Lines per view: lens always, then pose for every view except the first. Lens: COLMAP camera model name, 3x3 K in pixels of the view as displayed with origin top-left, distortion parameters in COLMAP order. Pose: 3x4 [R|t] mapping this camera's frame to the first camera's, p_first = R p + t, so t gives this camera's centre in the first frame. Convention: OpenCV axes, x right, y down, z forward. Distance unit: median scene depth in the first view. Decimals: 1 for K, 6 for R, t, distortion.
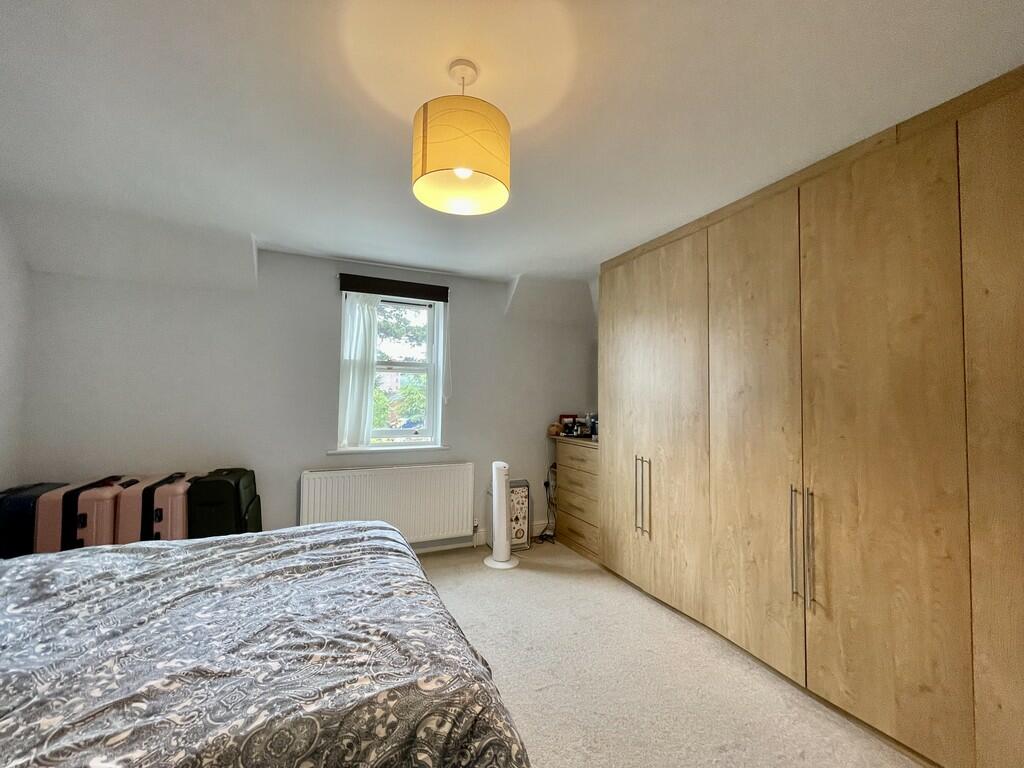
lens RADIAL K [[413.4, 0, 504.3], [0, 413.4, 382.2], [0, 0, 1]] dist [-0.002286, 0.000637]
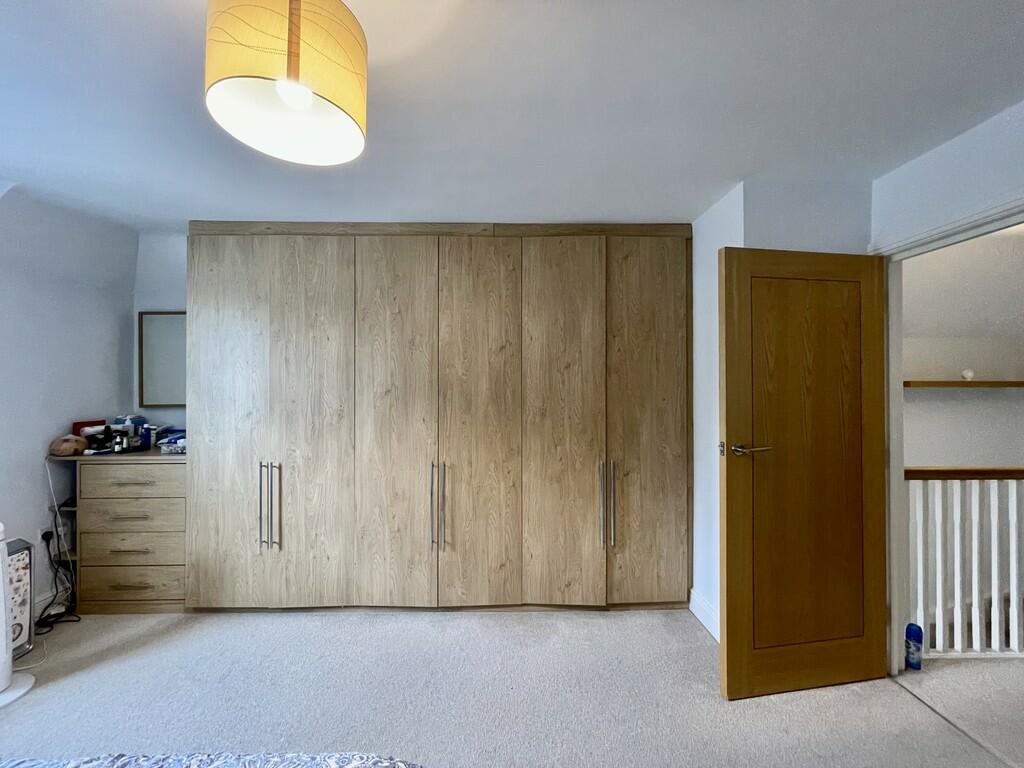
lens RADIAL K [[413.4, 0, 502.3], [0, 413.4, 382.6], [0, 0, 1]] dist [-0.002286, 0.000637]
pose [[0.388483, -0.007761, 0.921423, -0.338198], [-0.031098, 0.999284, 0.021528, -0.031623], [-0.920931, -0.037018, 0.387964, 0.222911]]
